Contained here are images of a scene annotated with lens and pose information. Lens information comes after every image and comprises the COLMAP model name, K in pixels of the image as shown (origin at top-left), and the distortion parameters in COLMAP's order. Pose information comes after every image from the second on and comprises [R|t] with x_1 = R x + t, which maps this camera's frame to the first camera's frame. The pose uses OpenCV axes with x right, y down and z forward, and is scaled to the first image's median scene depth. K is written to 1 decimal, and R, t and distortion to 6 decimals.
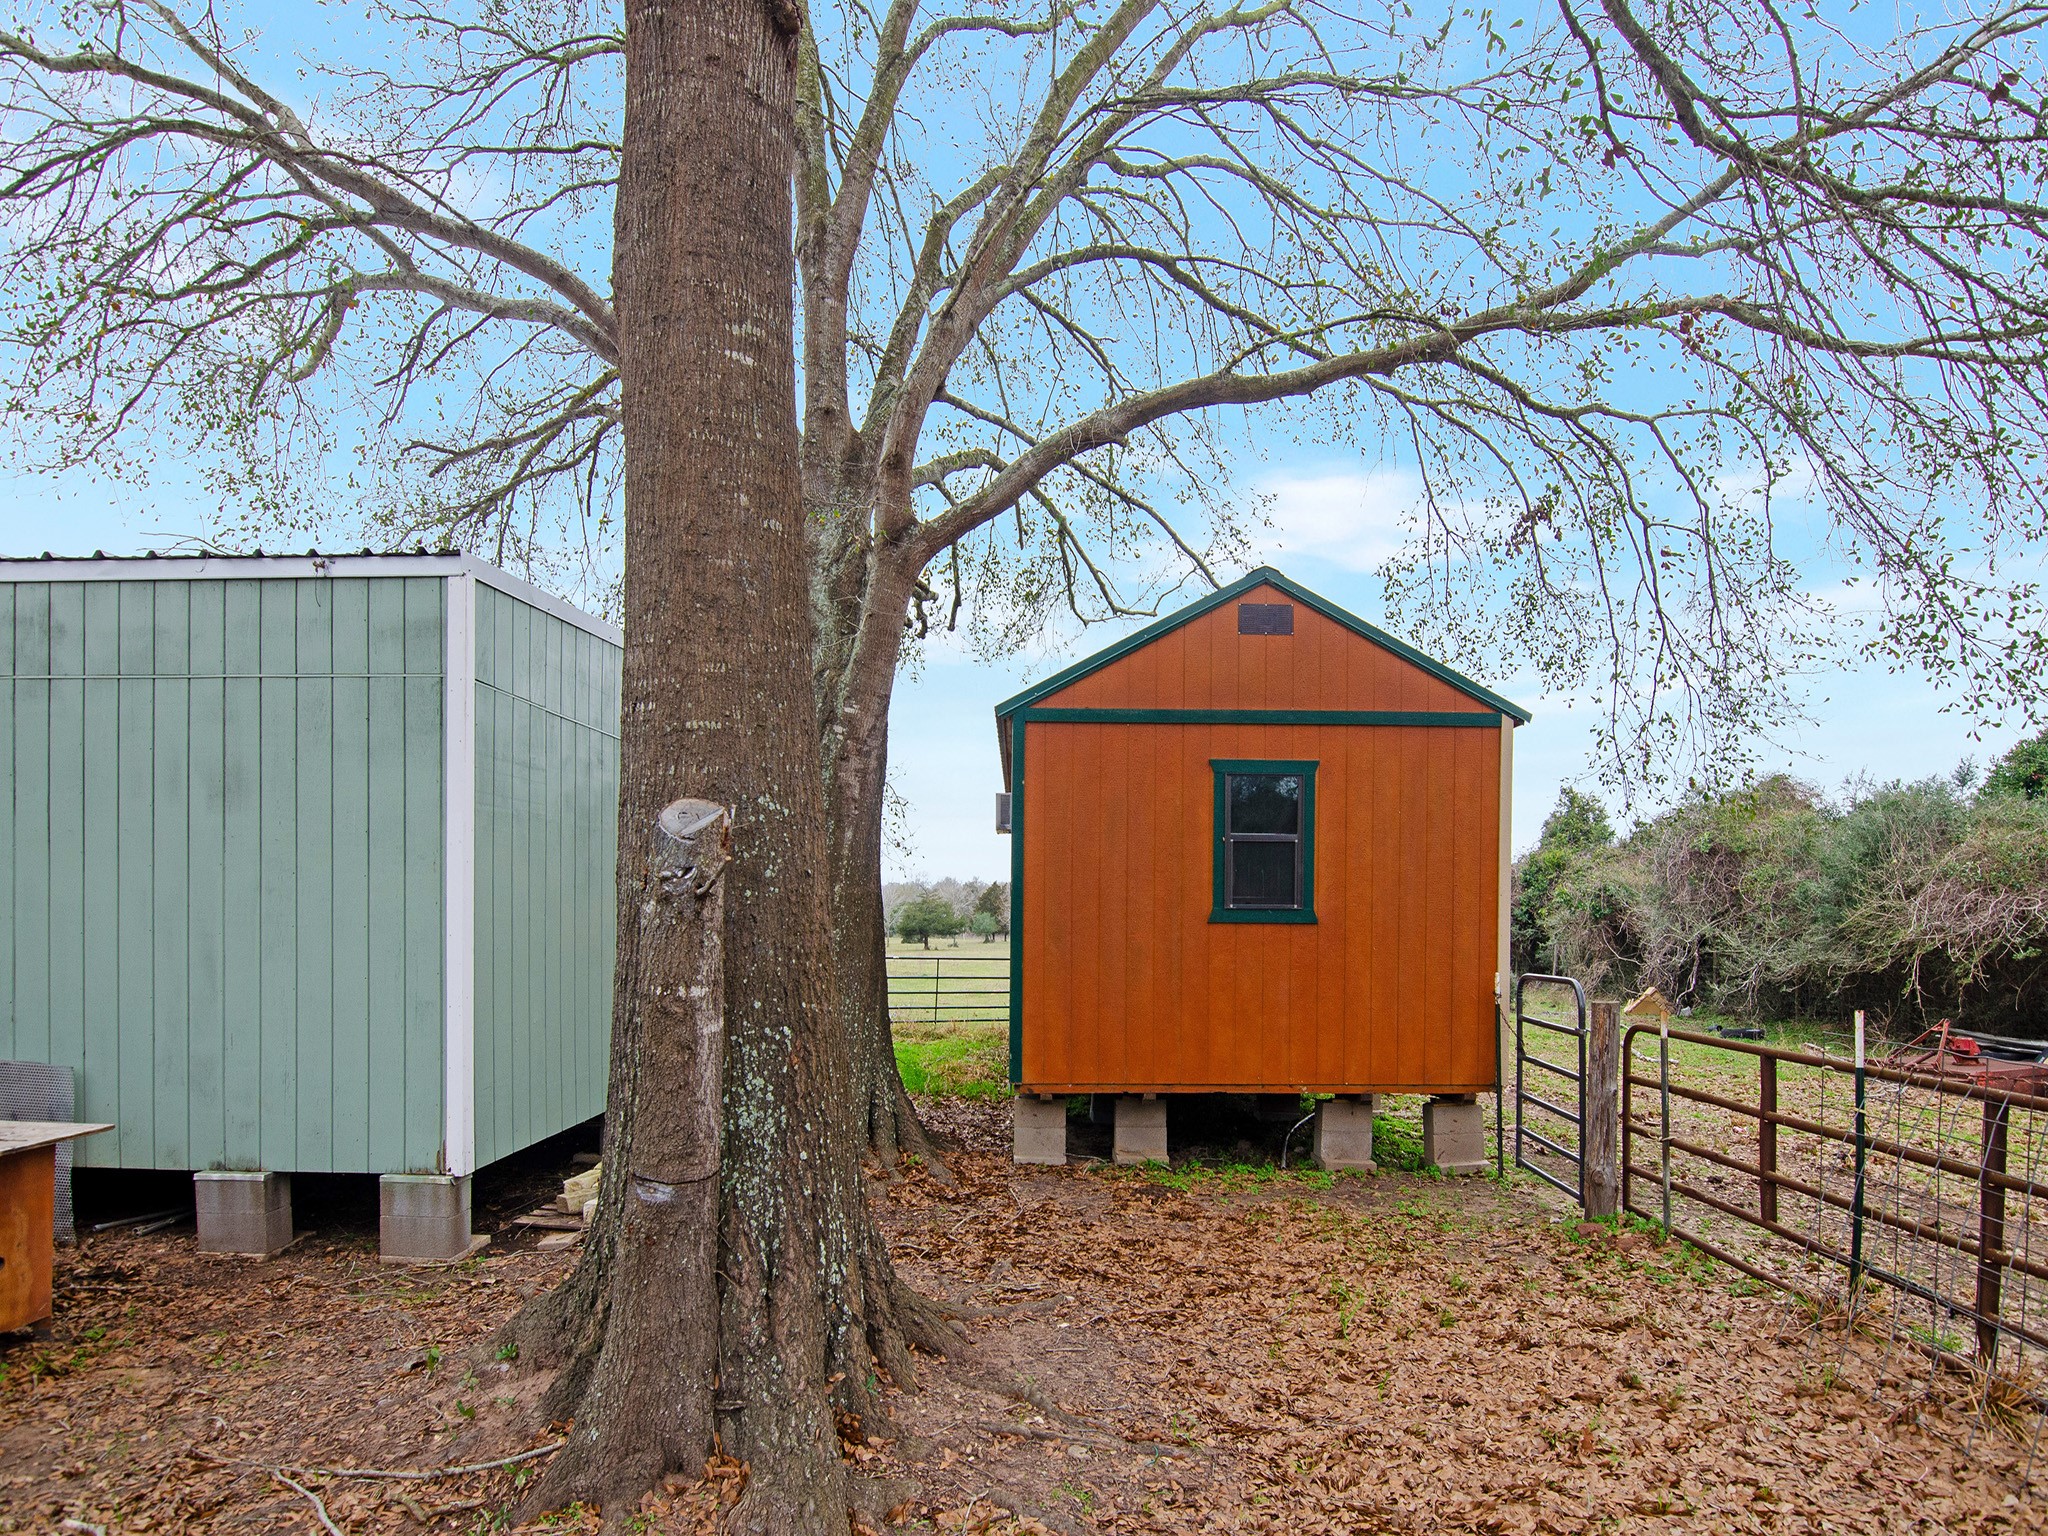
lens RADIAL K [[953.7, 0, 1024.0], [0, 953.7, 768.0], [0, 0, 1]] dist [-0.011102, -0.000041]
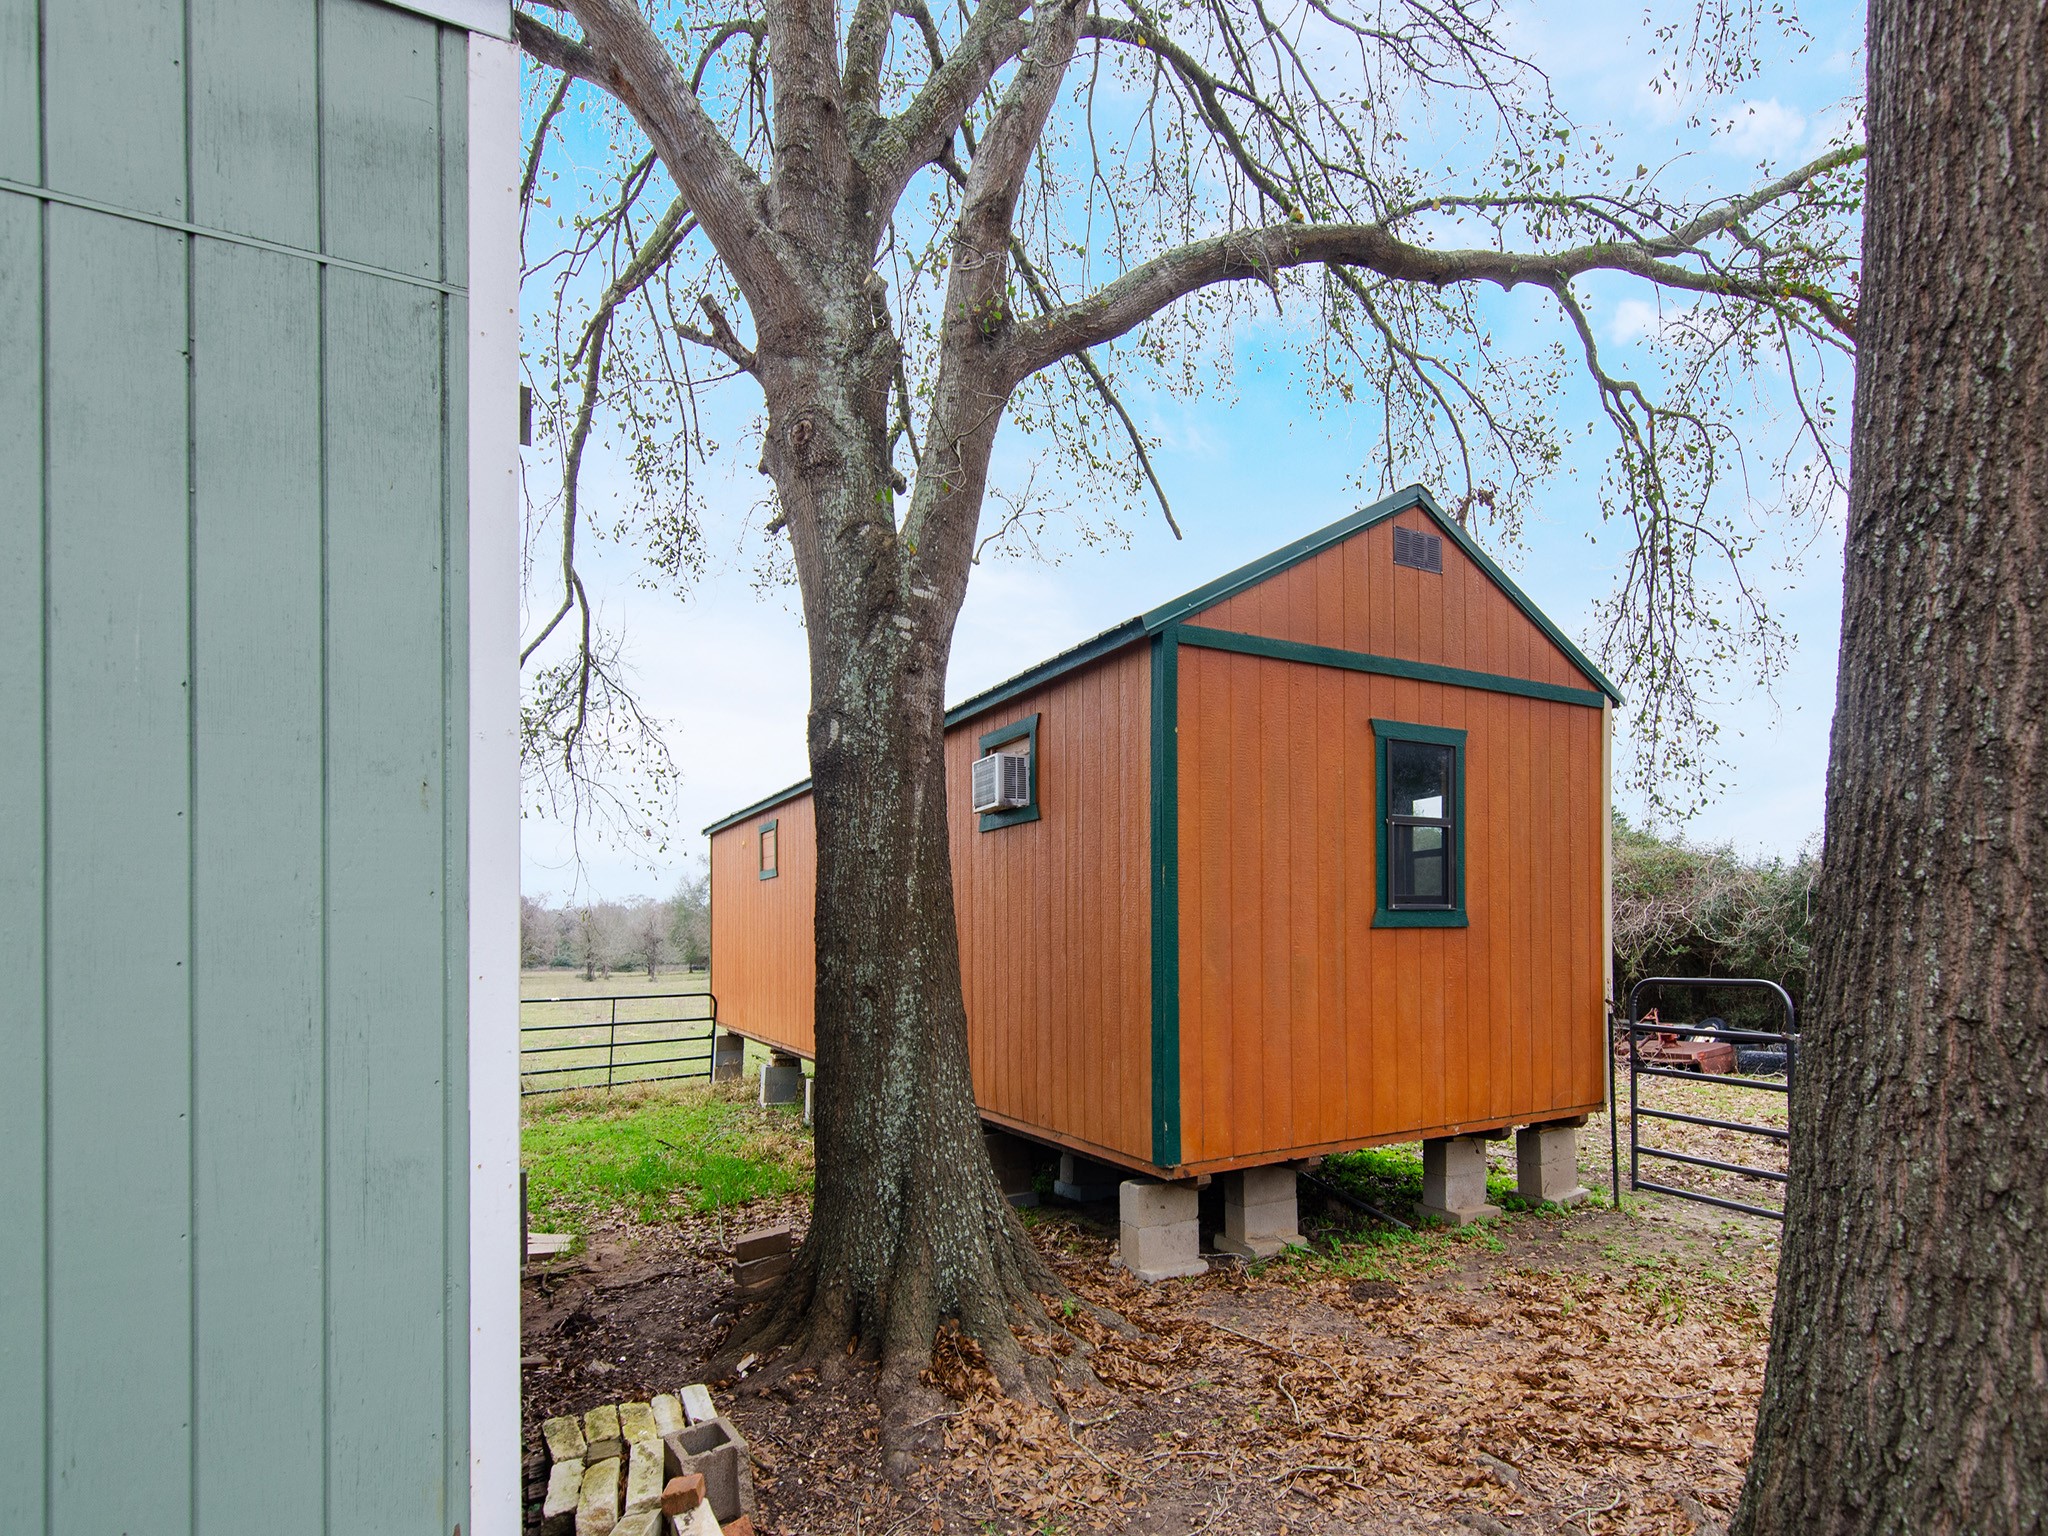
lens RADIAL K [[1025.4, 0, 1022.5], [0, 1025.4, 808.2], [0, 0, 1]] dist [0.000261, -0.000438]
pose [[0.881711, 0.038868, 0.470186, -0.444206], [-0.051187, 0.998599, 0.013439, 0.067305], [-0.469005, -0.035917, 0.882465, 0.395402]]
